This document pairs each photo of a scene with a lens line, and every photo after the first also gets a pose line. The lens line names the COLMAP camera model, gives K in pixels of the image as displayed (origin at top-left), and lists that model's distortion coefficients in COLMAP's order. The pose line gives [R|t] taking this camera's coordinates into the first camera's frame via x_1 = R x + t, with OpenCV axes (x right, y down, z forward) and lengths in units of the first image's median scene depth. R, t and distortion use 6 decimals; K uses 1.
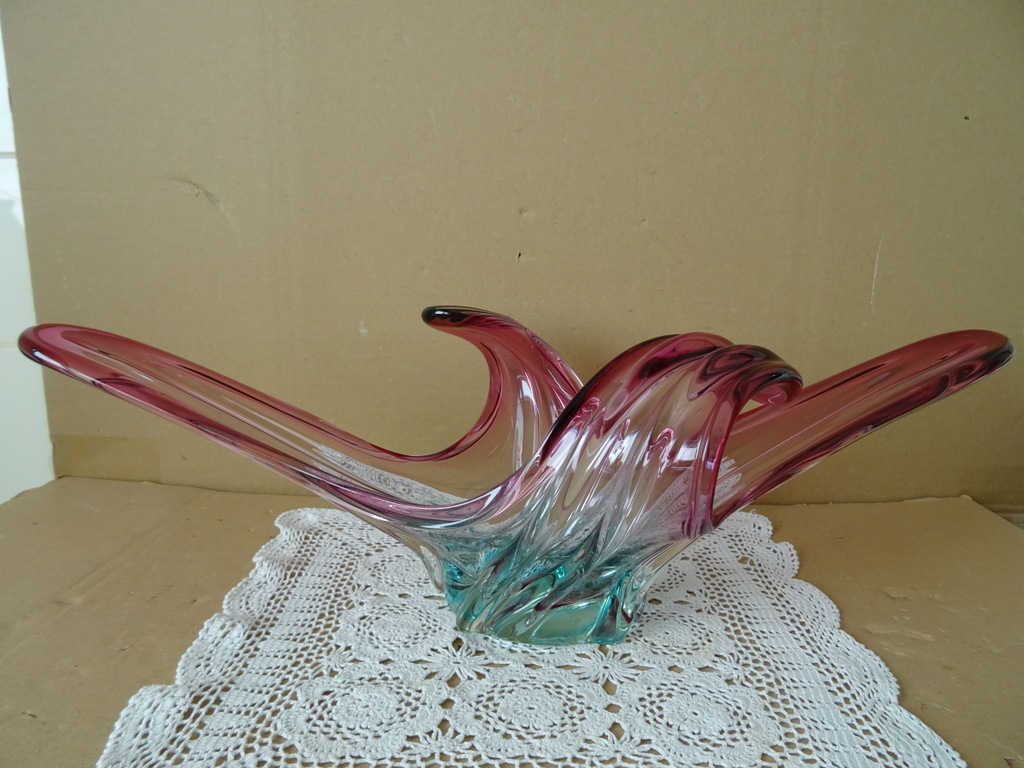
lens RADIAL K [[726.2, 0, 518.2], [0, 726.2, 384.1], [0, 0, 1]] dist [0.002310, -0.016641]
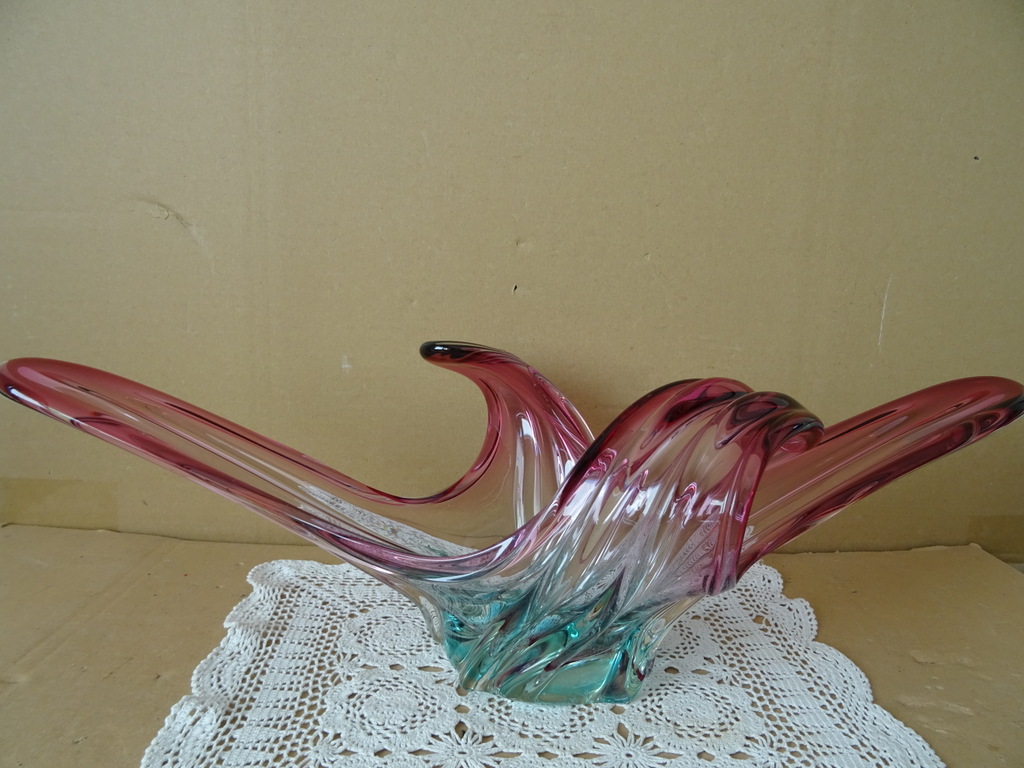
lens RADIAL K [[726.2, 0, 519.2], [0, 726.2, 384.6], [0, 0, 1]] dist [0.002310, -0.016641]
pose [[0.998587, 0.009902, 0.052204, -0.063726], [-0.008418, 0.999556, -0.028579, -0.039819], [-0.052464, 0.028099, 0.998227, 0.096029]]
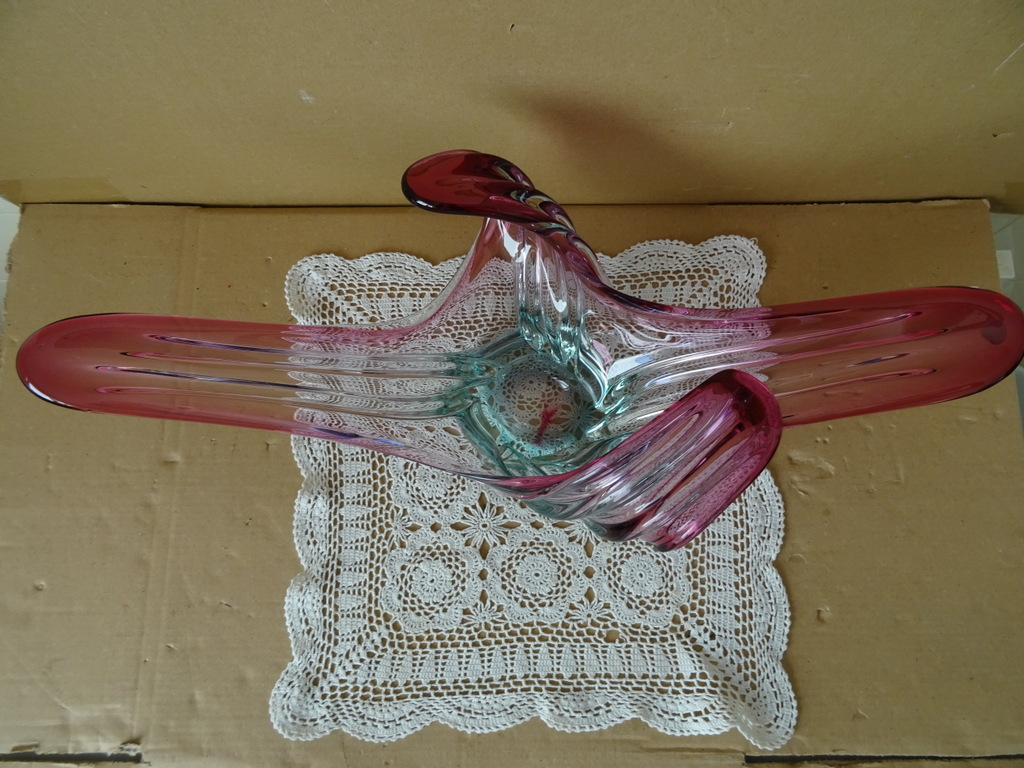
lens RADIAL K [[726.2, 0, 517.2], [0, 726.2, 371.8], [0, 0, 1]] dist [0.002310, -0.016641]
pose [[0.999420, -0.033208, -0.007525, 0.000772], [0.020131, 0.398024, 0.917154, -1.019005], [-0.027462, -0.916774, 0.398462, 0.681695]]
